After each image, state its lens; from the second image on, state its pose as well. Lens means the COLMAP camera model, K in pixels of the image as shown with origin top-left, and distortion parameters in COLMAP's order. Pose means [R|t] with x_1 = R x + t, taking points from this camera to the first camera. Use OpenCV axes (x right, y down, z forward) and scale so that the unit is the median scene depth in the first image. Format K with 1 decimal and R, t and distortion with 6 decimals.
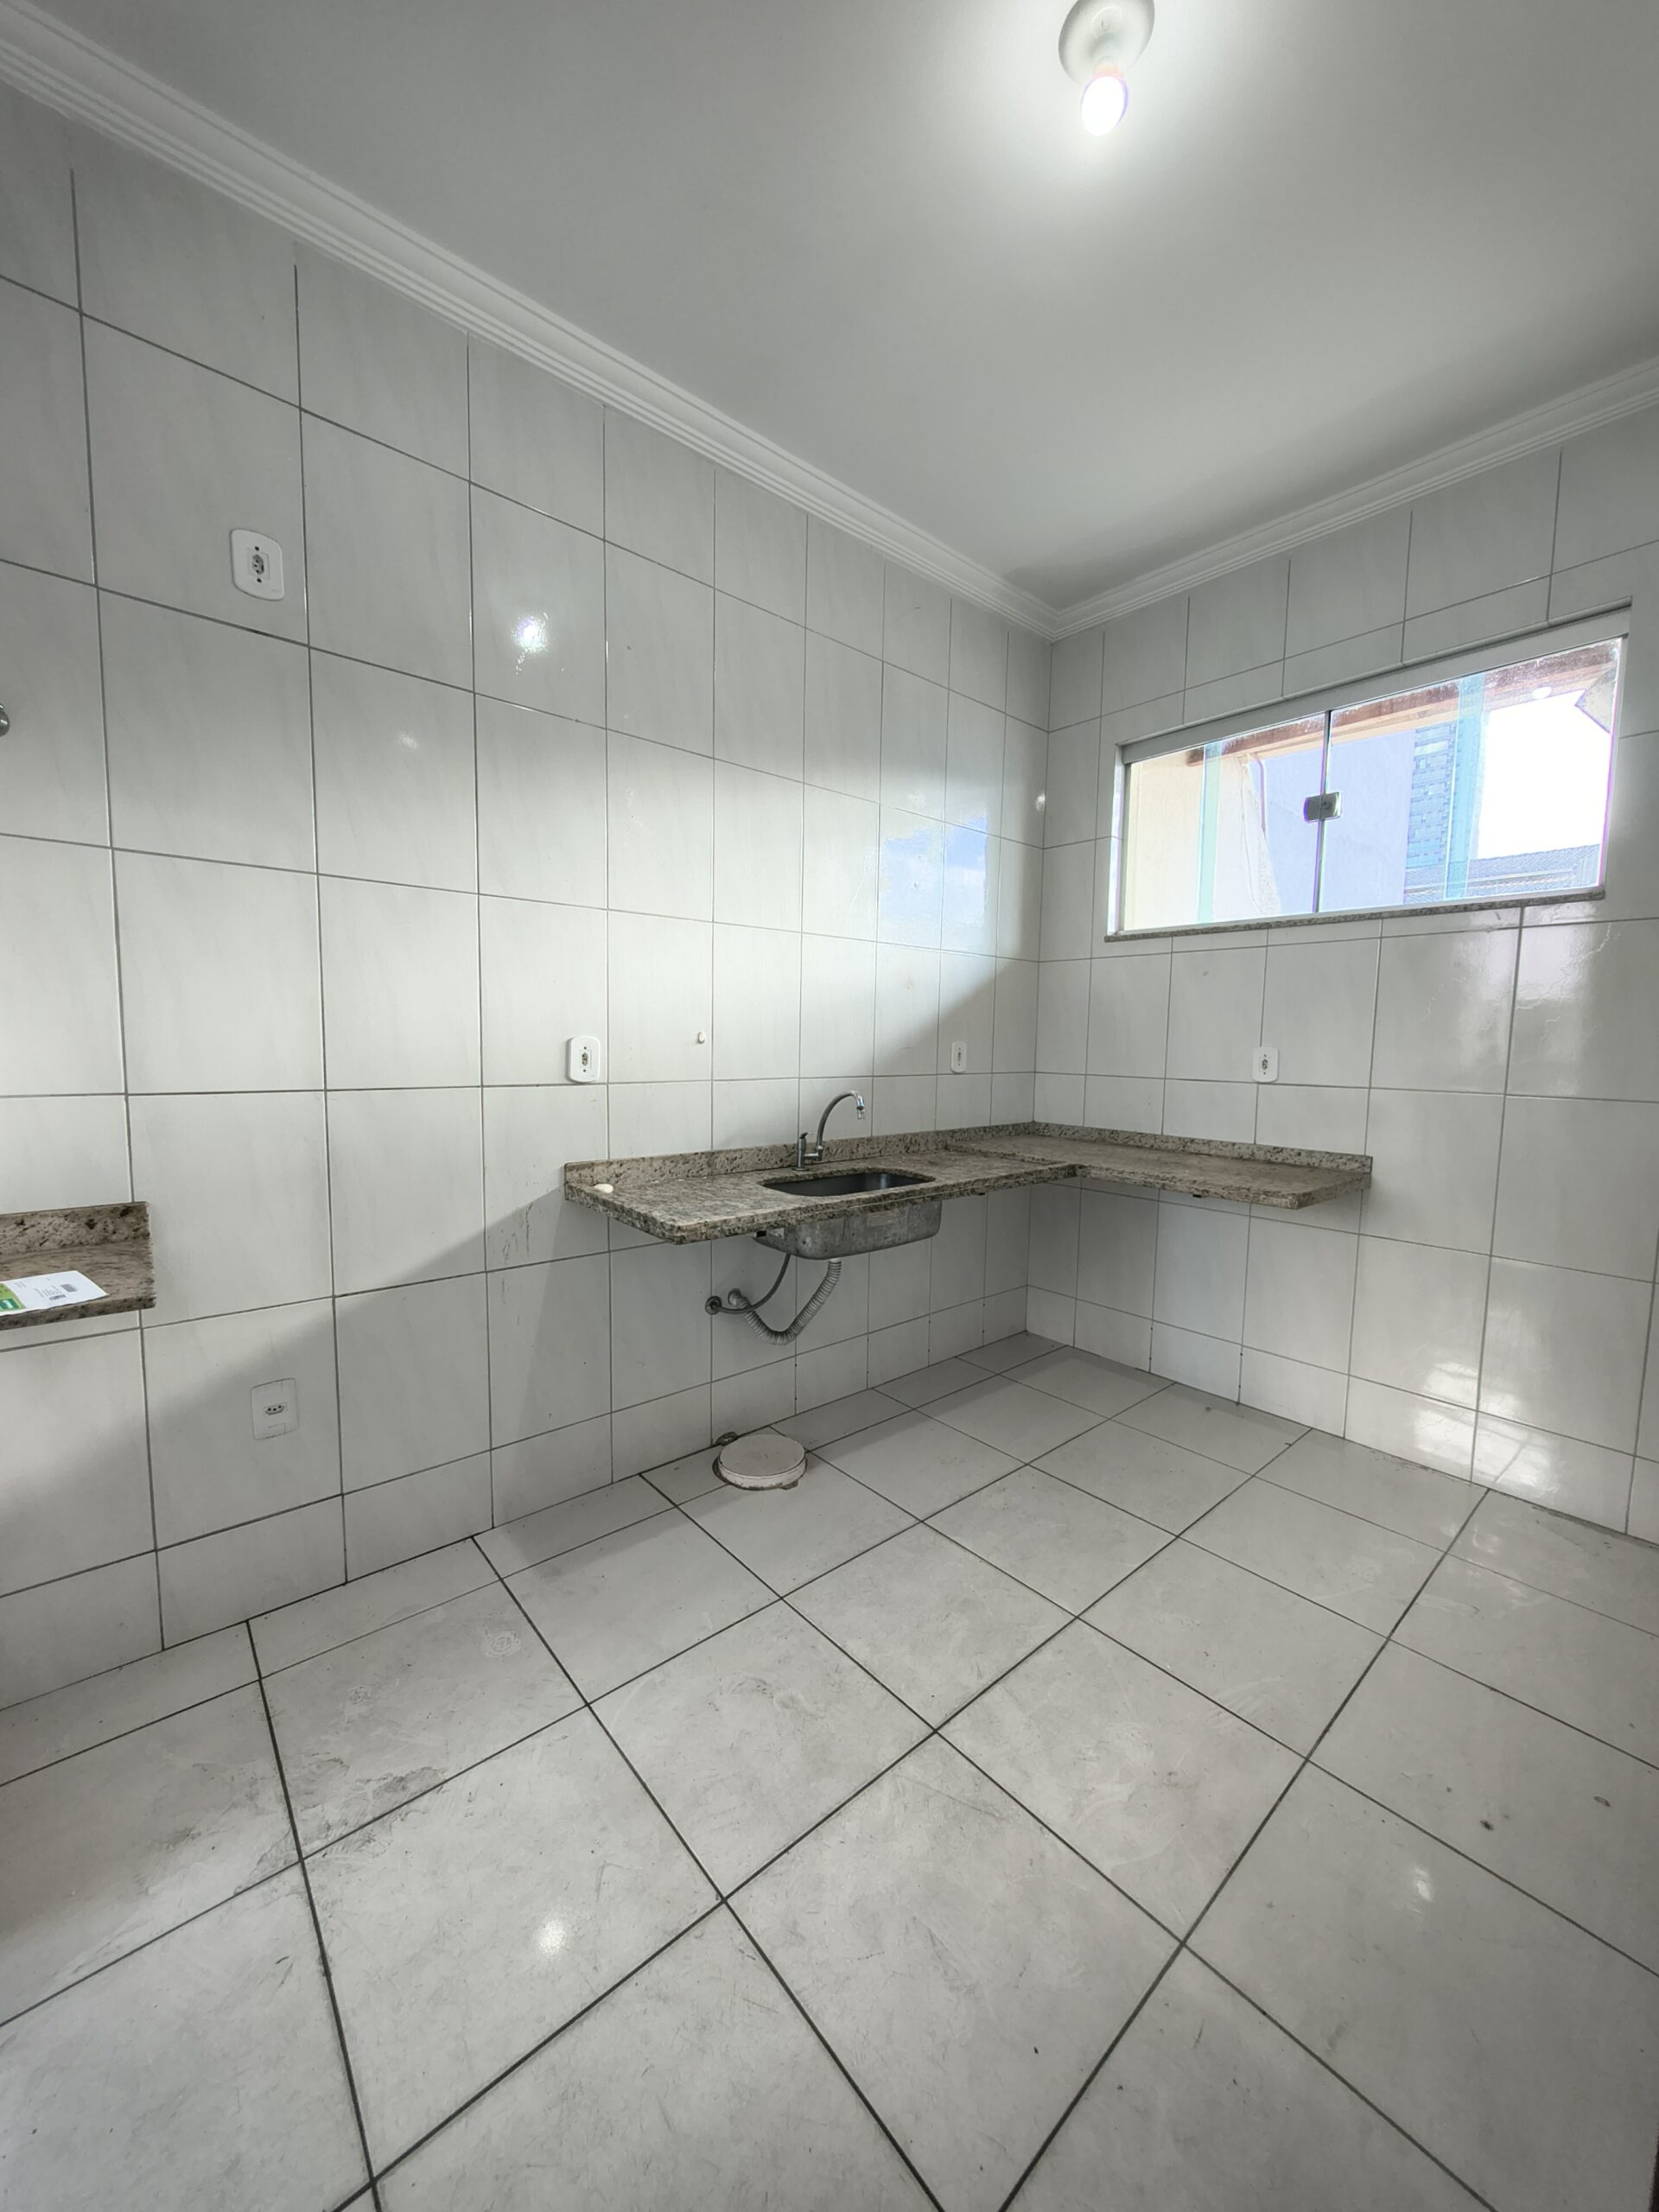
lens RADIAL K [[824.3, 0, 833.6], [0, 824.3, 1108.2], [0, 0, 1]] dist [0.000214, 0.001164]
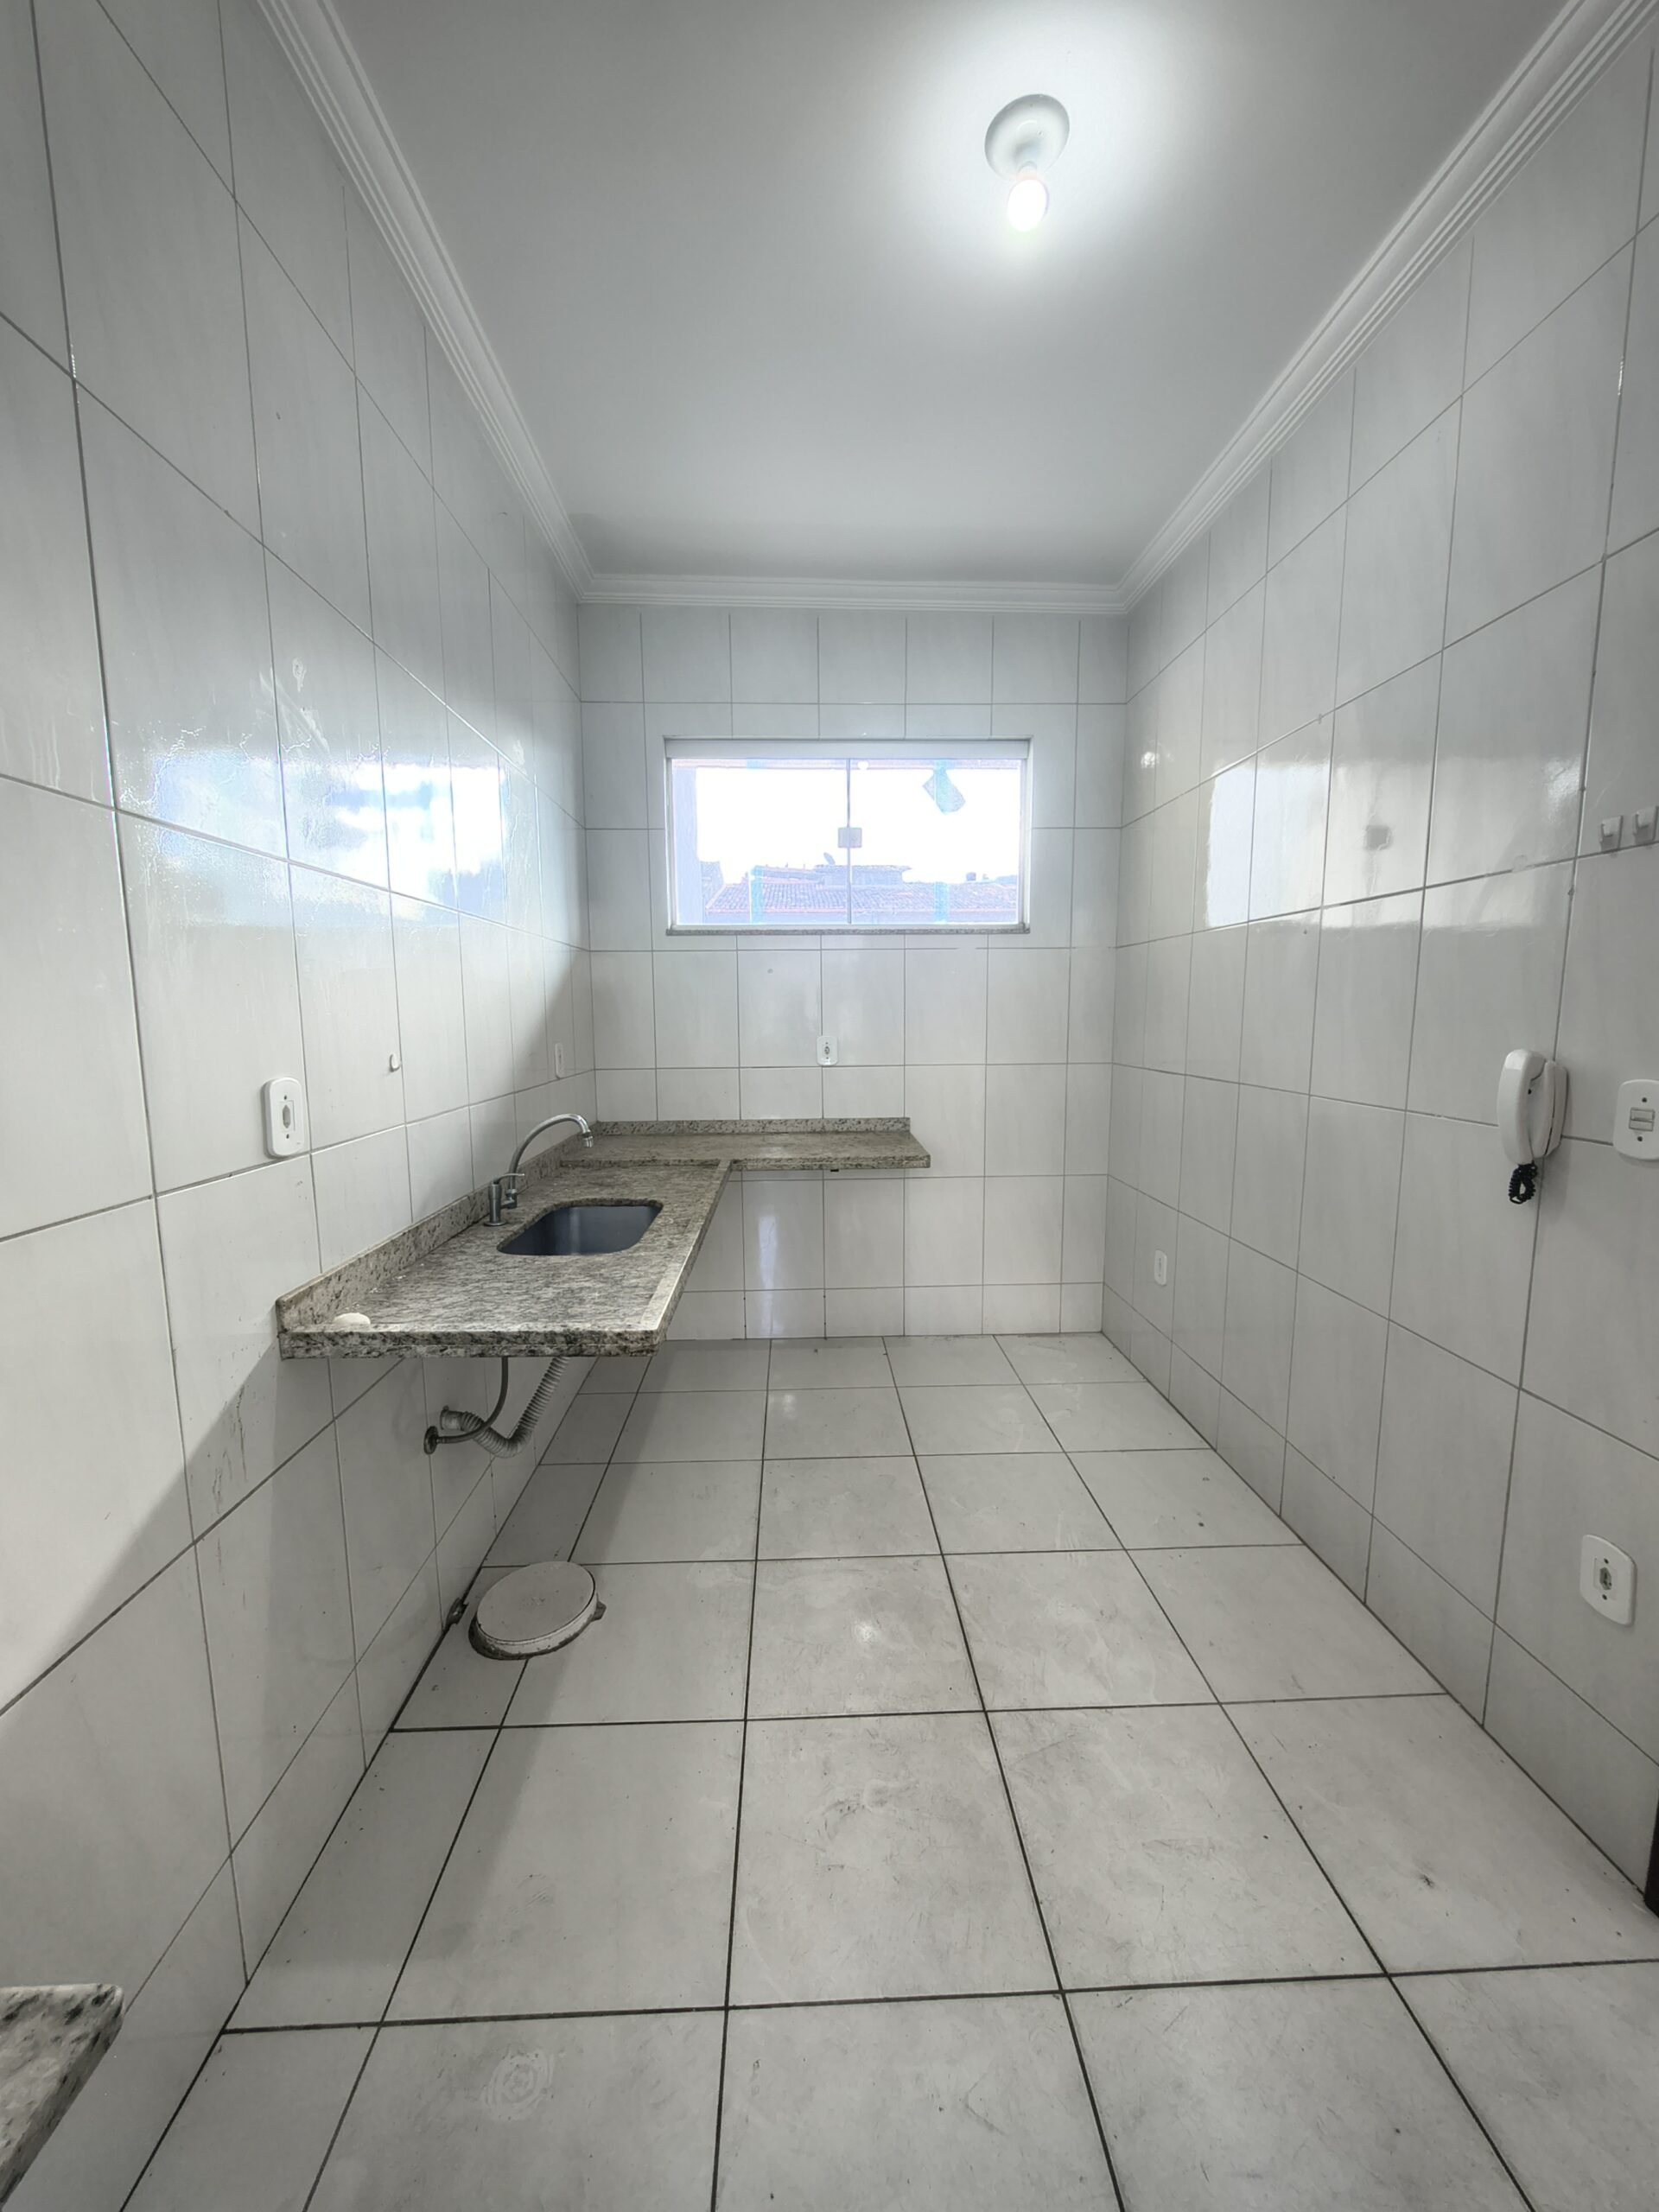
lens RADIAL K [[824.3, 0, 825.7], [0, 824.3, 1108.1], [0, 0, 1]] dist [0.000214, 0.001164]
pose [[0.628051, -0.111765, 0.770104, -0.444692], [0.085160, 0.993560, 0.074744, -0.066832], [-0.773498, 0.018639, 0.633524, 0.287280]]
